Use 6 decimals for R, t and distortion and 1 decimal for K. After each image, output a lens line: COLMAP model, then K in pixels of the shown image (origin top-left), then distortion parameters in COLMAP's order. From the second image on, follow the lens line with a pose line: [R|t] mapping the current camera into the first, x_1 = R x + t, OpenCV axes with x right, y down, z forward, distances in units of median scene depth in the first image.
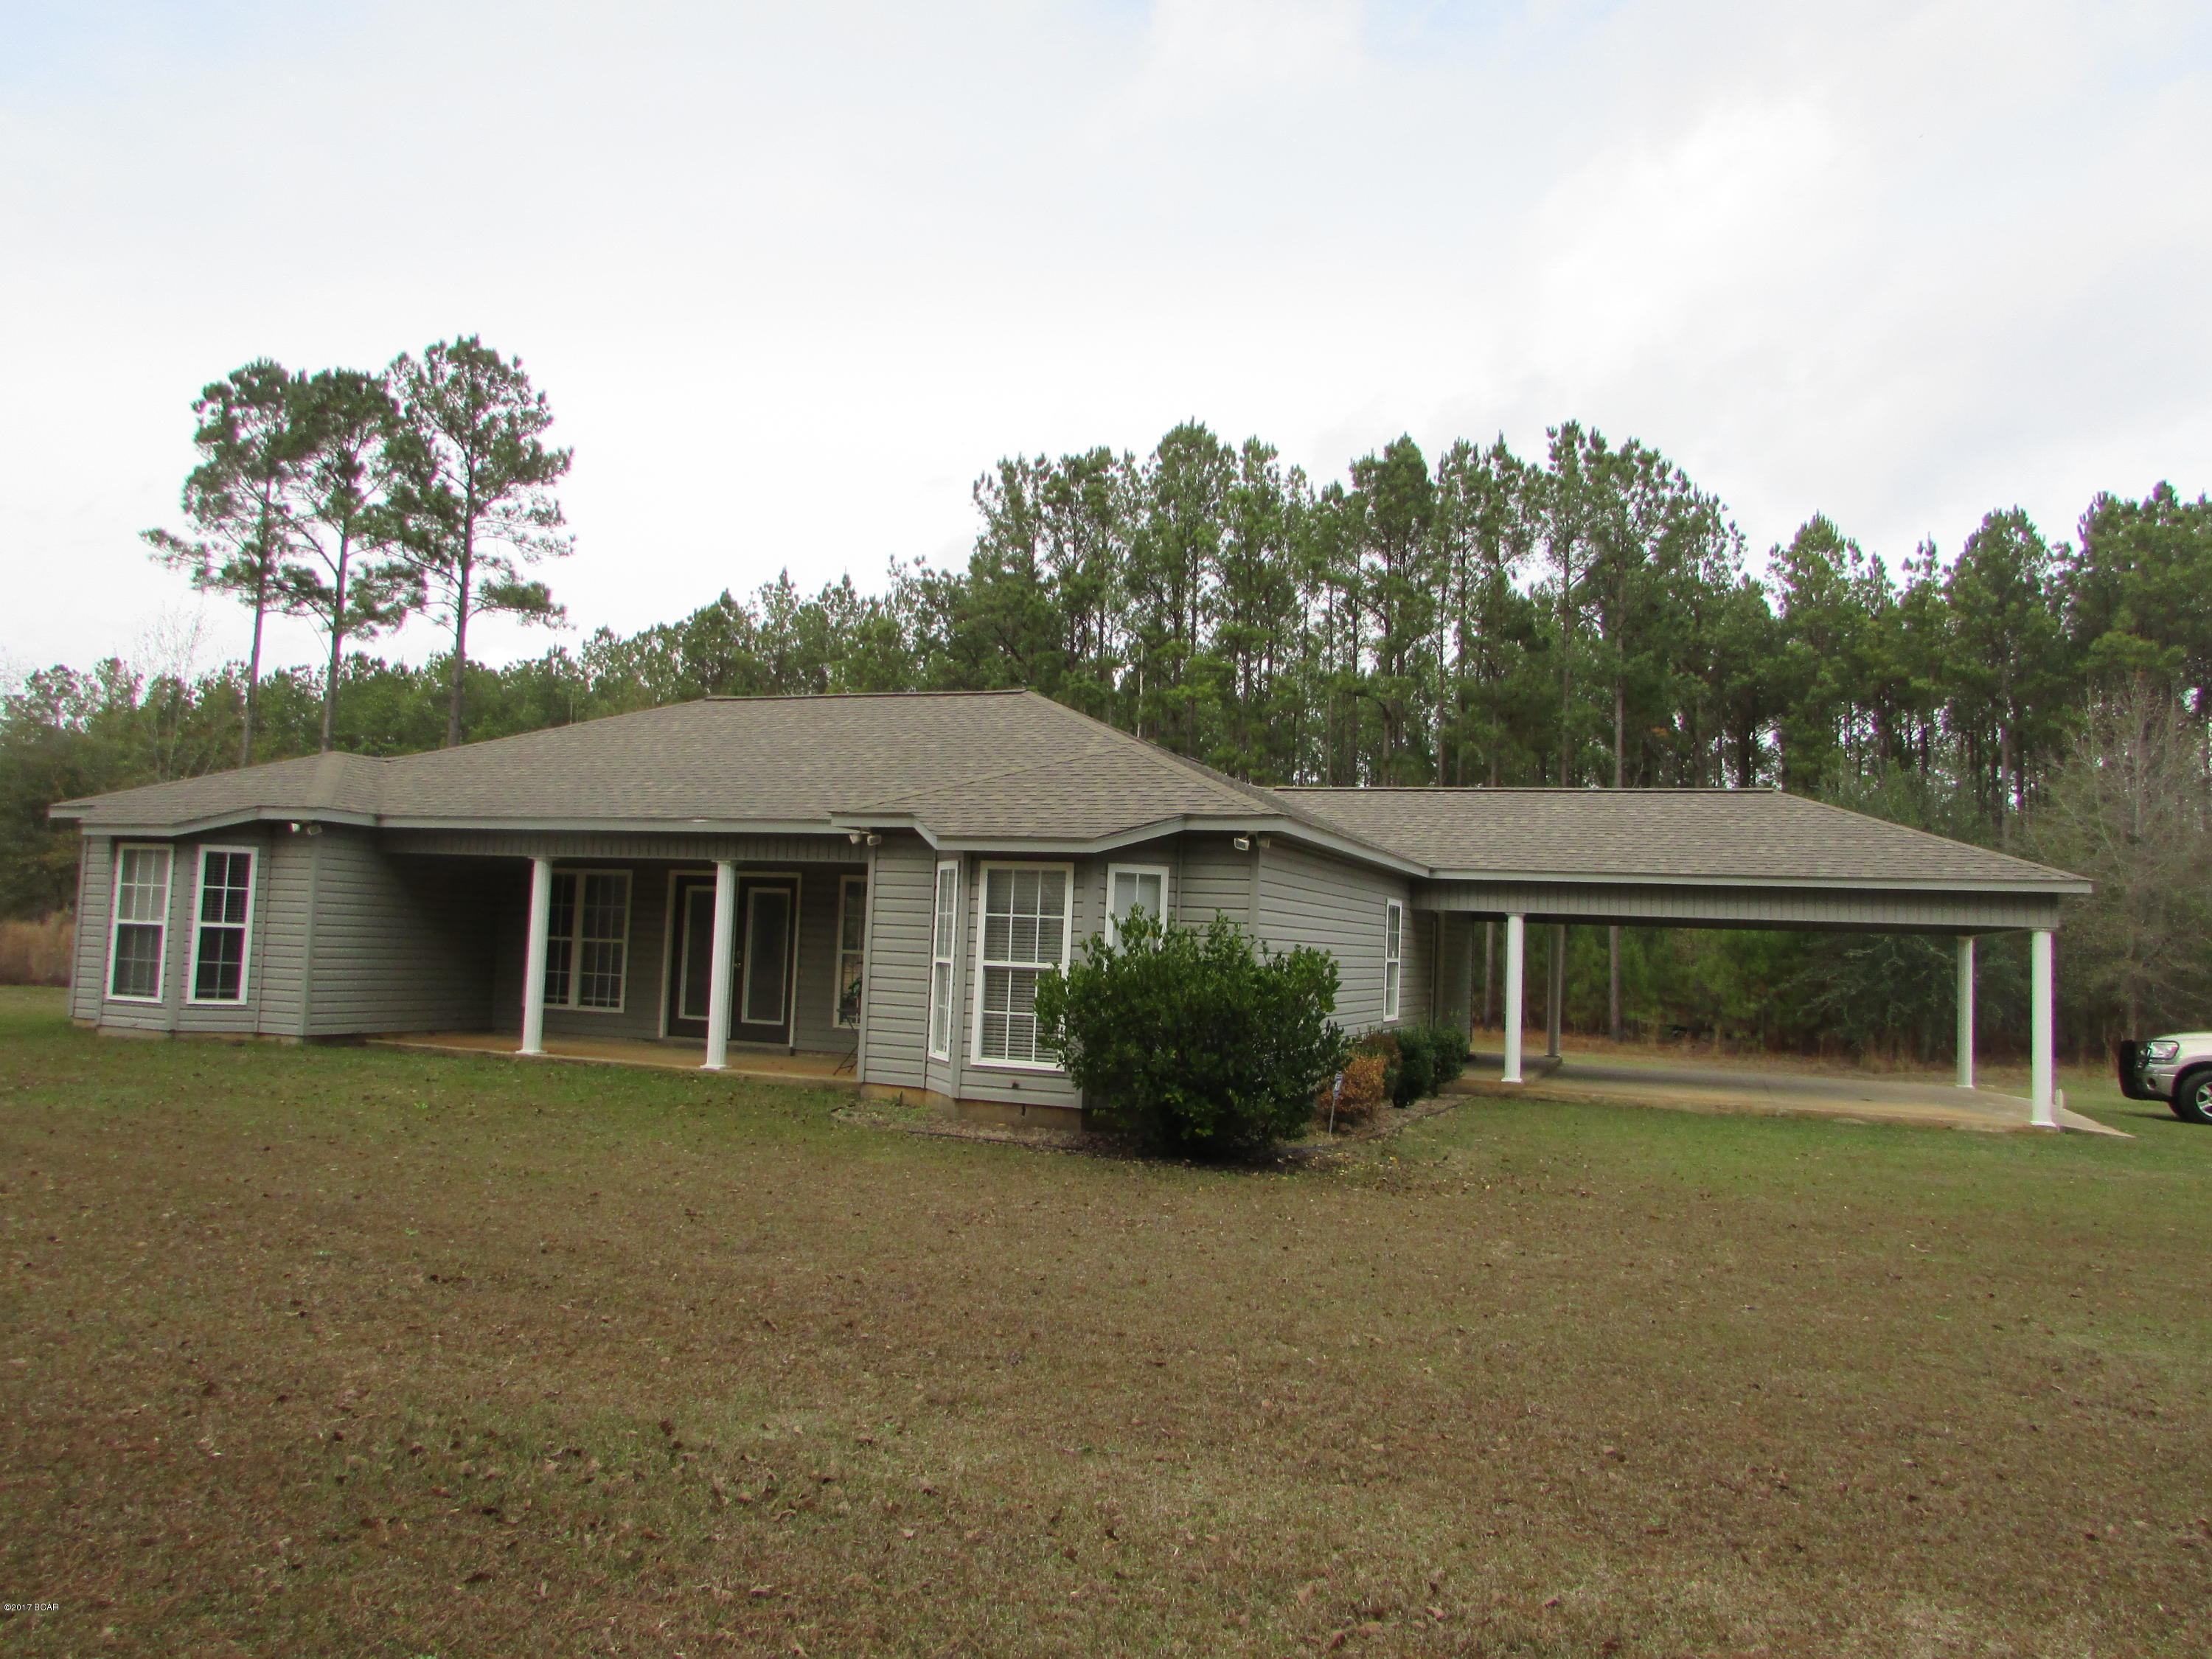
lens RADIAL K [[1559.9, 0, 1106.0], [0, 1559.9, 829.5], [0, 0, 1]] dist [-0.041949, 0.020201]
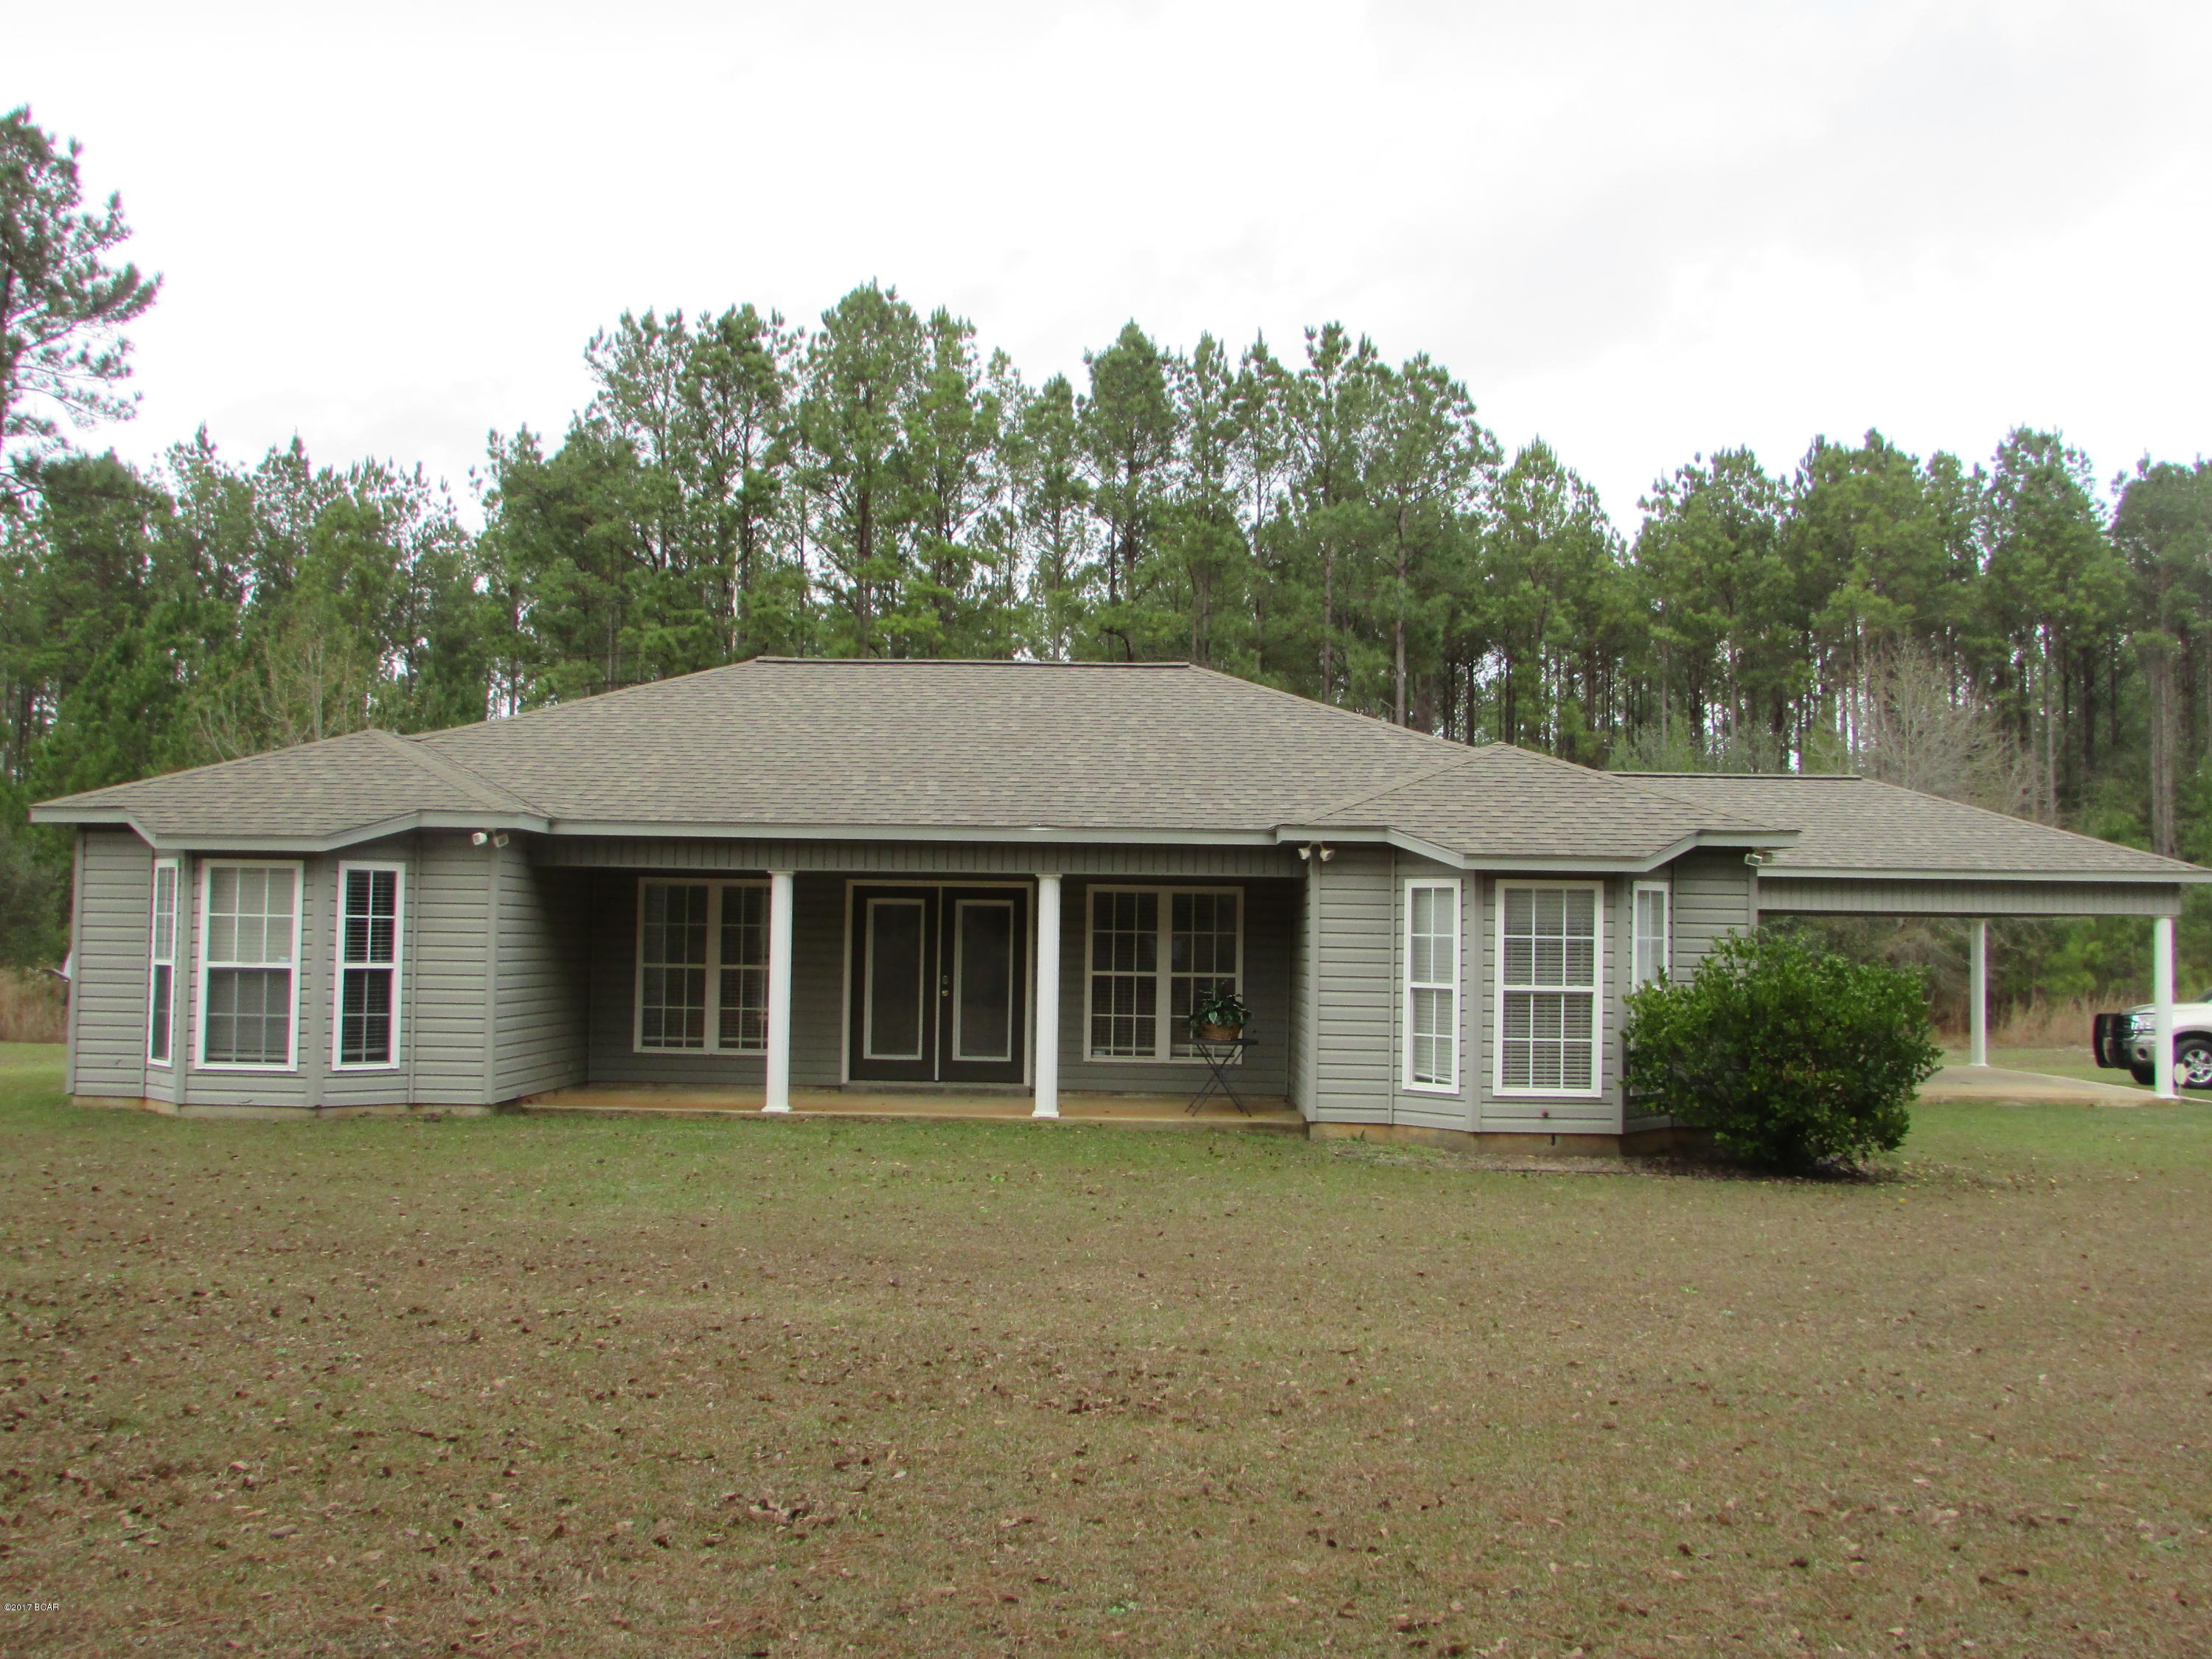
lens RADIAL K [[1982.7, 0, 1106.0], [0, 1982.7, 829.5], [0, 0, 1]] dist [-0.058168, 0.006921]
pose [[0.944059, -0.007583, 0.329689, -0.539545], [-0.002619, 0.999532, 0.030489, -0.035556], [-0.329766, -0.029647, 0.943597, -0.037862]]
